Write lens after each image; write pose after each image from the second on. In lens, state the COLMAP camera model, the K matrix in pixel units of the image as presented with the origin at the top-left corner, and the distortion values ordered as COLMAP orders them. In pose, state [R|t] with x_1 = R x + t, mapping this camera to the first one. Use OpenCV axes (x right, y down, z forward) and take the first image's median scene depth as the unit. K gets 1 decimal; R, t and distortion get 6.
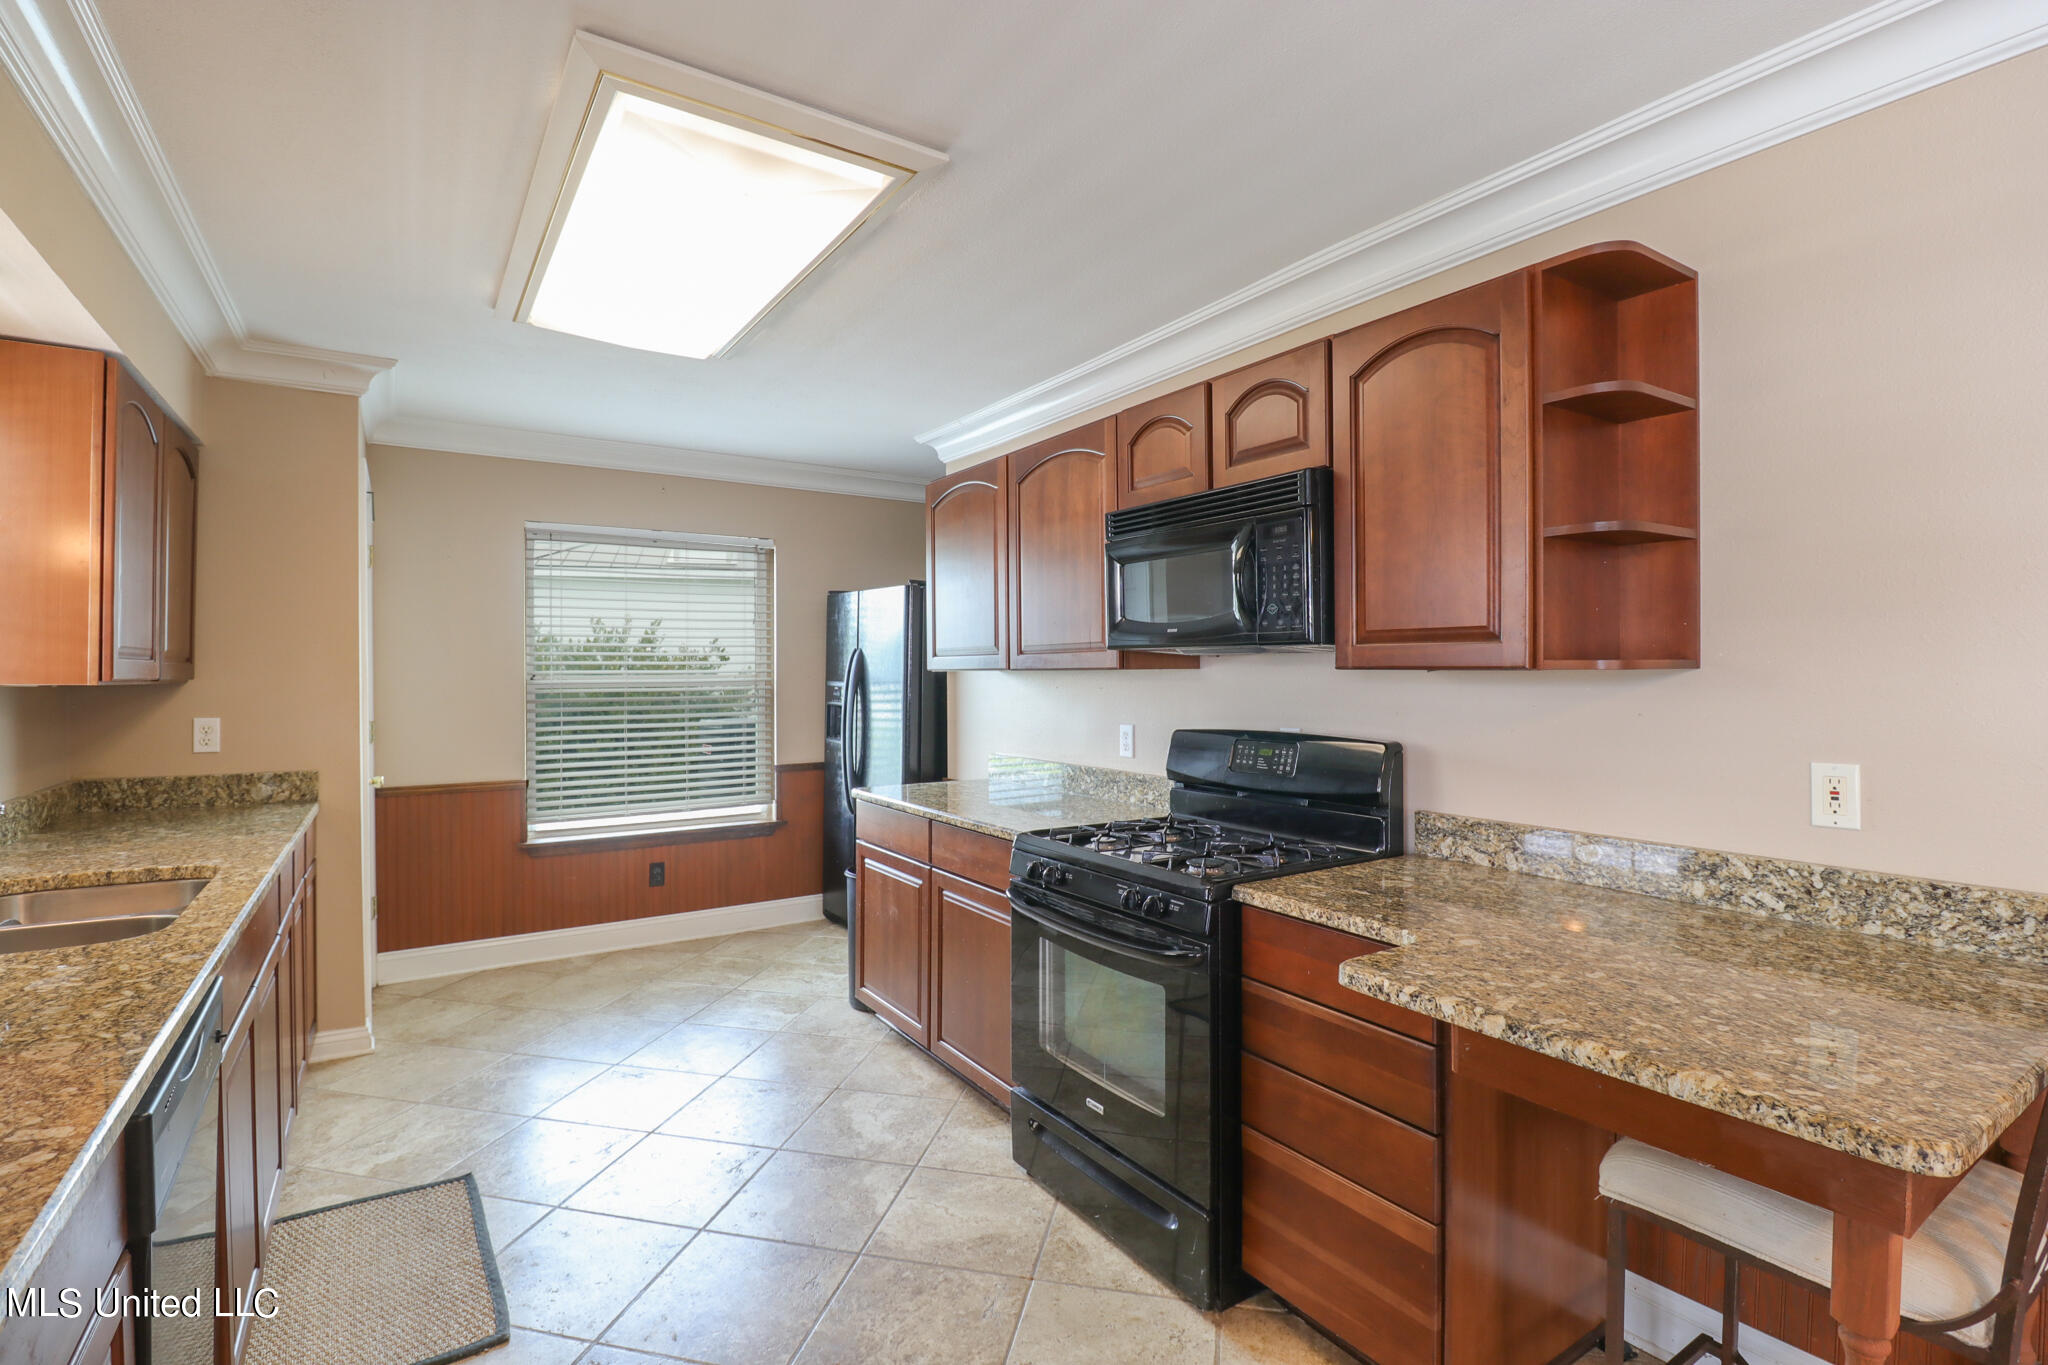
lens RADIAL K [[963.7, 0, 1009.4], [0, 963.7, 681.7], [0, 0, 1]] dist [-0.016234, -0.000971]
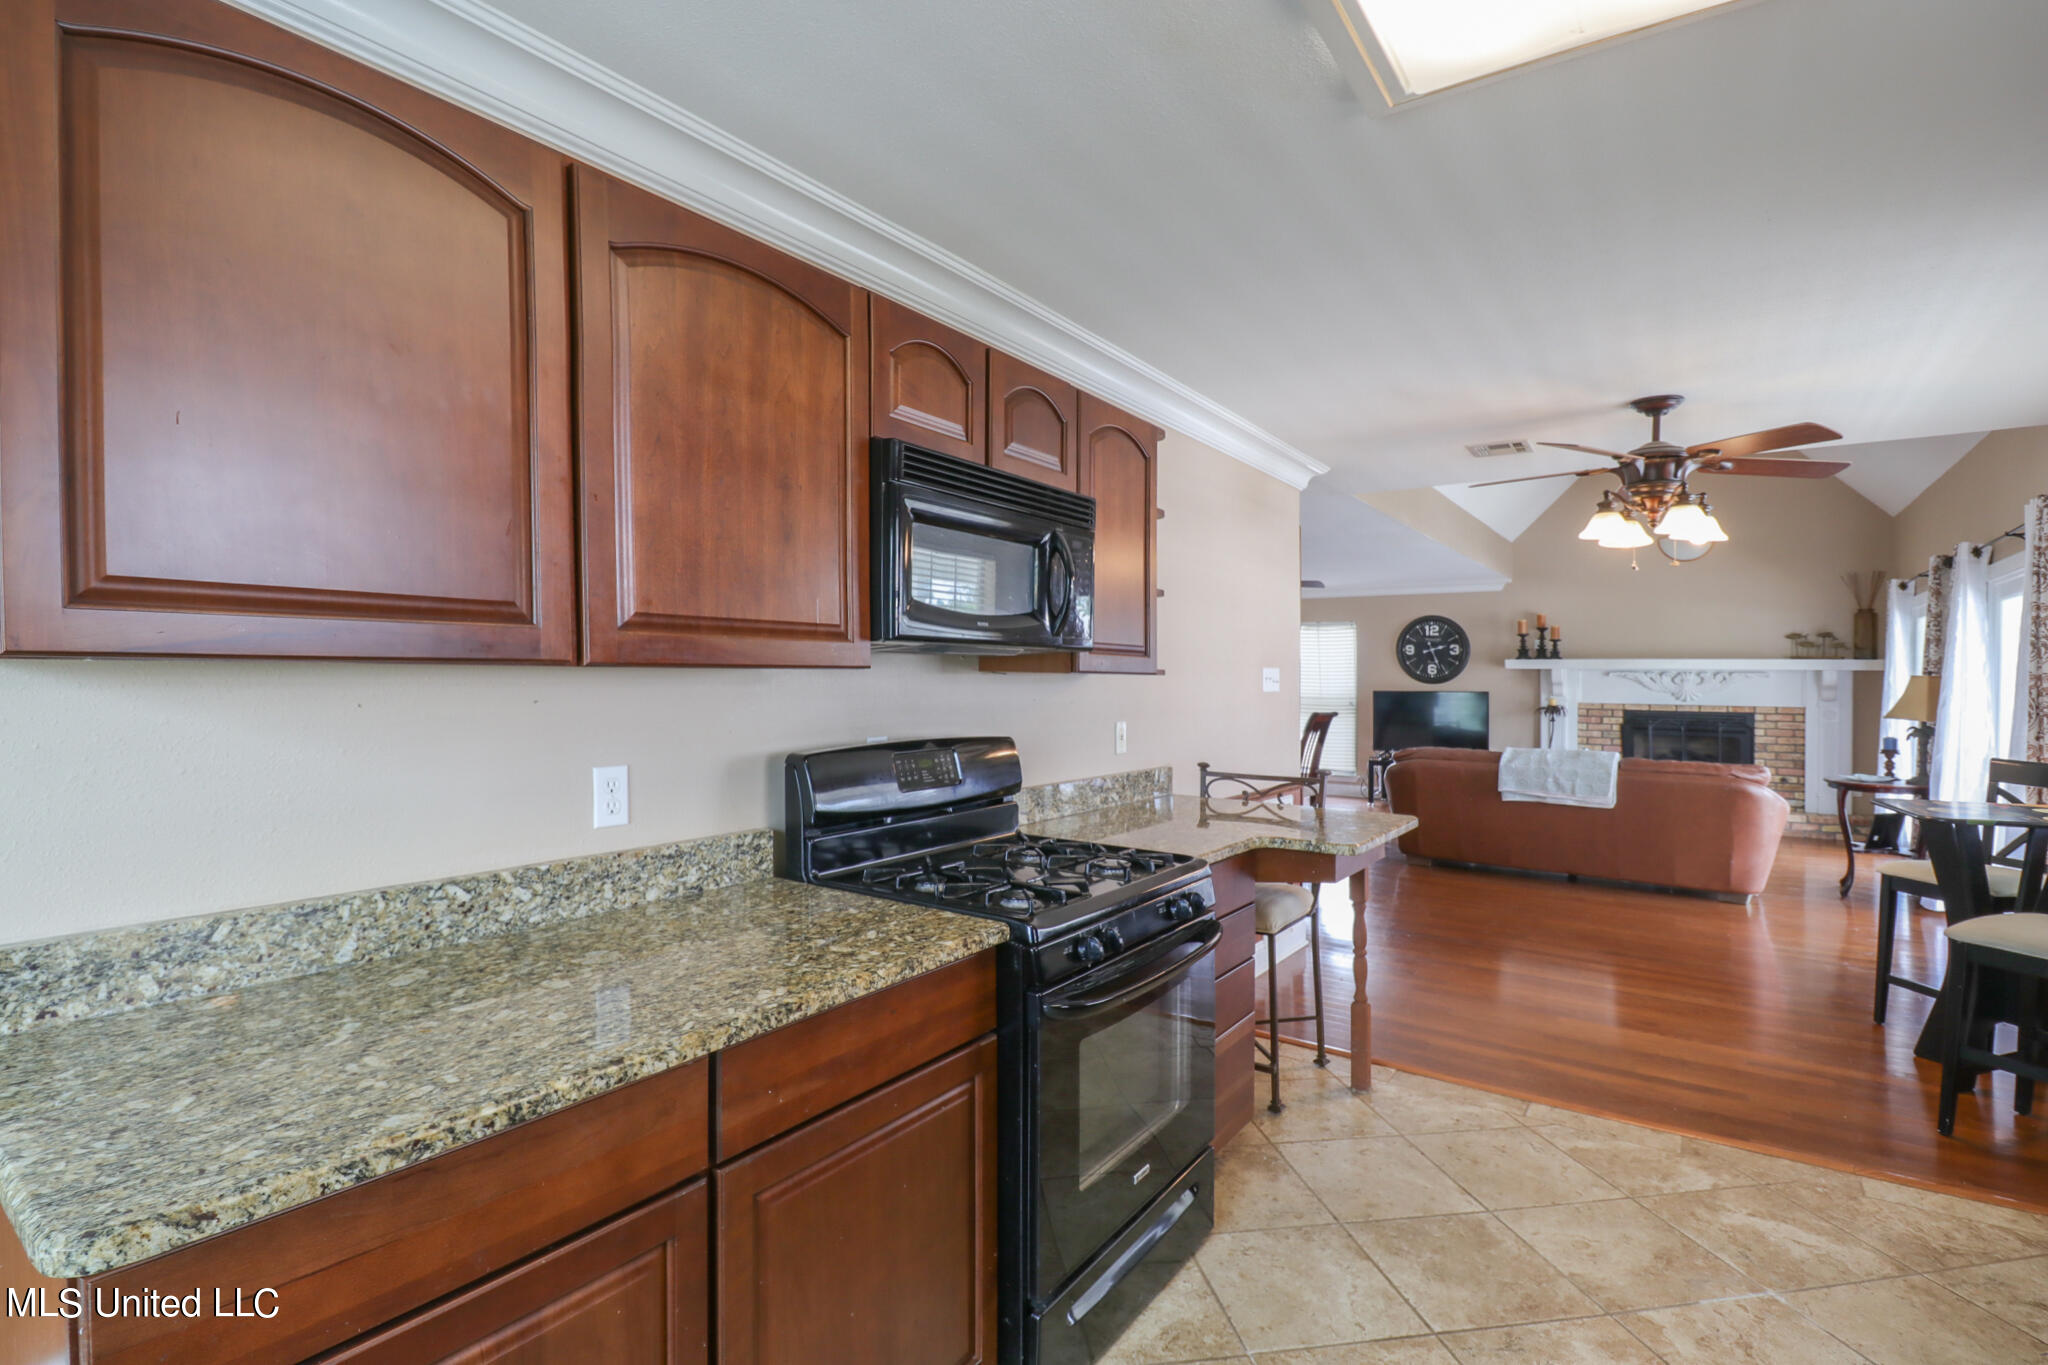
lens RADIAL K [[963.7, 0, 1009.1], [0, 963.7, 673.2], [0, 0, 1]] dist [-0.016234, -0.000971]
pose [[-0.371497, -0.005929, 0.928415, -0.606129], [-0.004647, 0.999979, 0.004526, -0.014595], [-0.928423, -0.002633, -0.371516, 1.297786]]
